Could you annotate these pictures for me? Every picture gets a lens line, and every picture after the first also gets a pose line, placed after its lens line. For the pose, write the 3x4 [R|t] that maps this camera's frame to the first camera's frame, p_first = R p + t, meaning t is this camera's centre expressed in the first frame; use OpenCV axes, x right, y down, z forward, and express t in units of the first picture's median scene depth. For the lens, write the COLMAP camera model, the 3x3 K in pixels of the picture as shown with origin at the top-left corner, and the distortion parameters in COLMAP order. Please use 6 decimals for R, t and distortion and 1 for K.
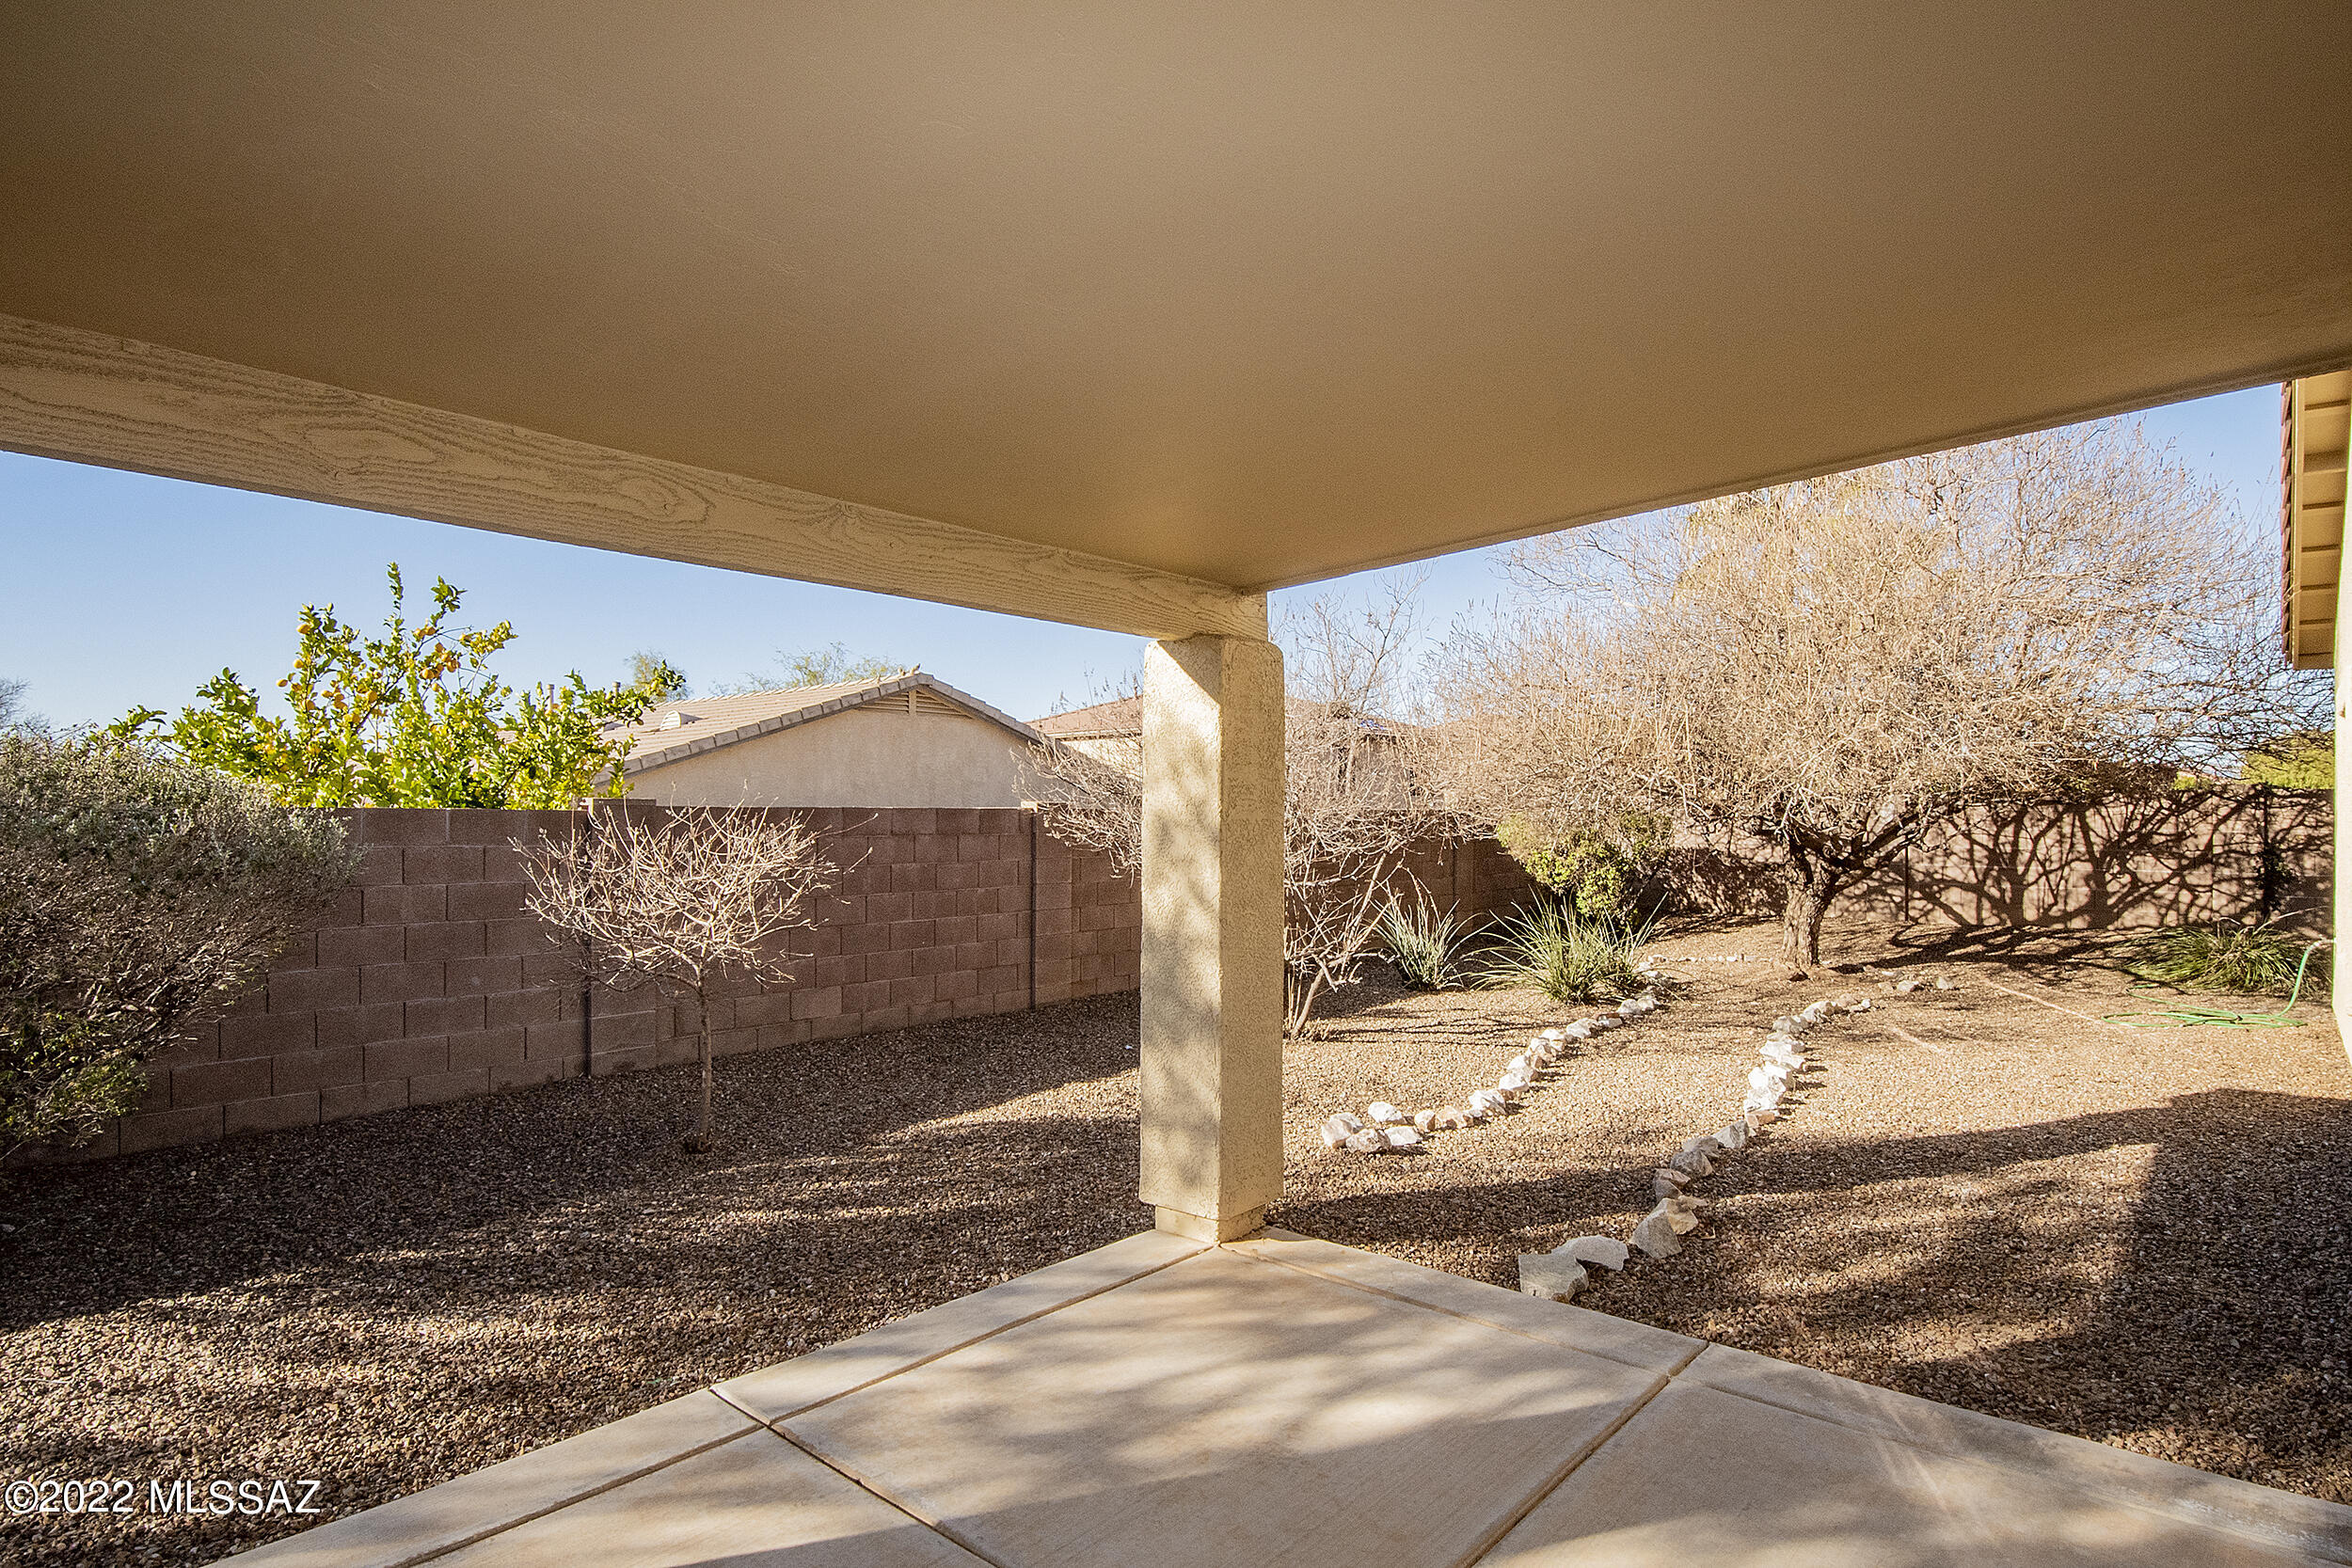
lens RADIAL K [[1281.7, 0, 1173.1], [0, 1281.7, 797.9], [0, 0, 1]] dist [0.013648, -0.020155]
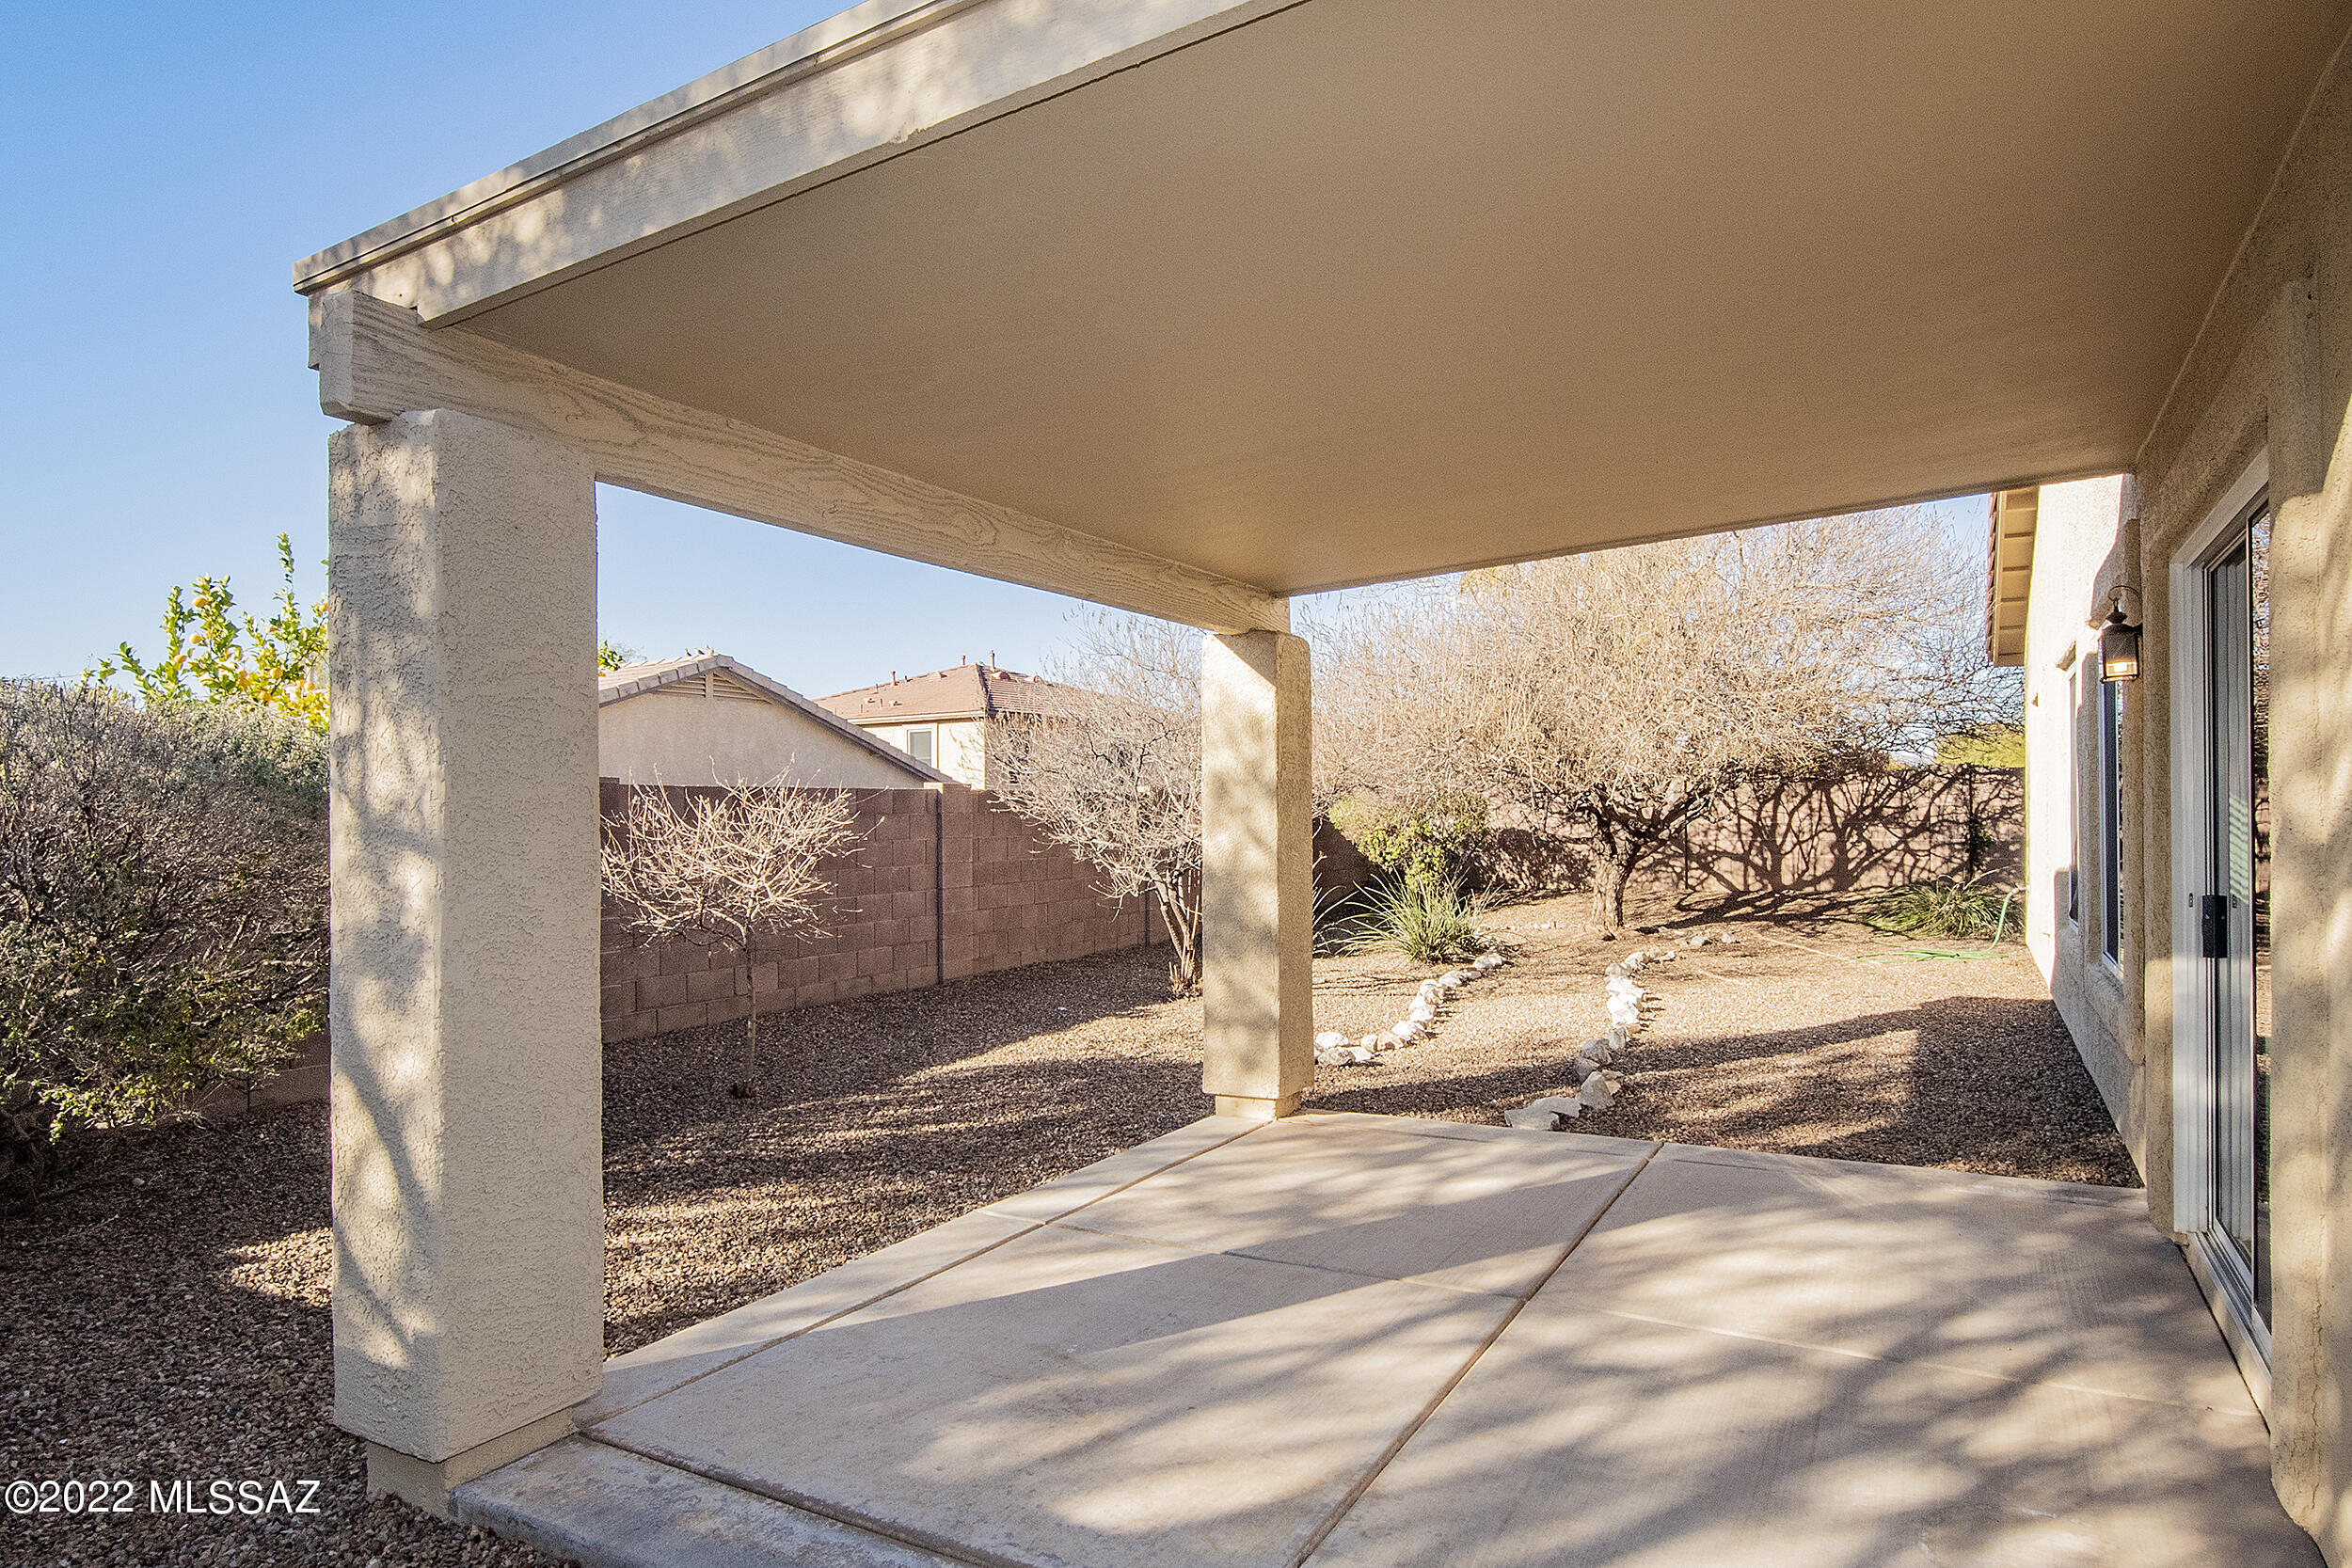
lens RADIAL K [[1439.3, 0, 1169.2], [0, 1439.3, 800.6], [0, 0, 1]] dist [0.007543, 0.004073]
pose [[0.977465, -0.008953, 0.210907, -0.296635], [0.008673, 0.999960, 0.002252, 0.027906], [-0.210919, -0.000372, 0.977503, -0.287384]]
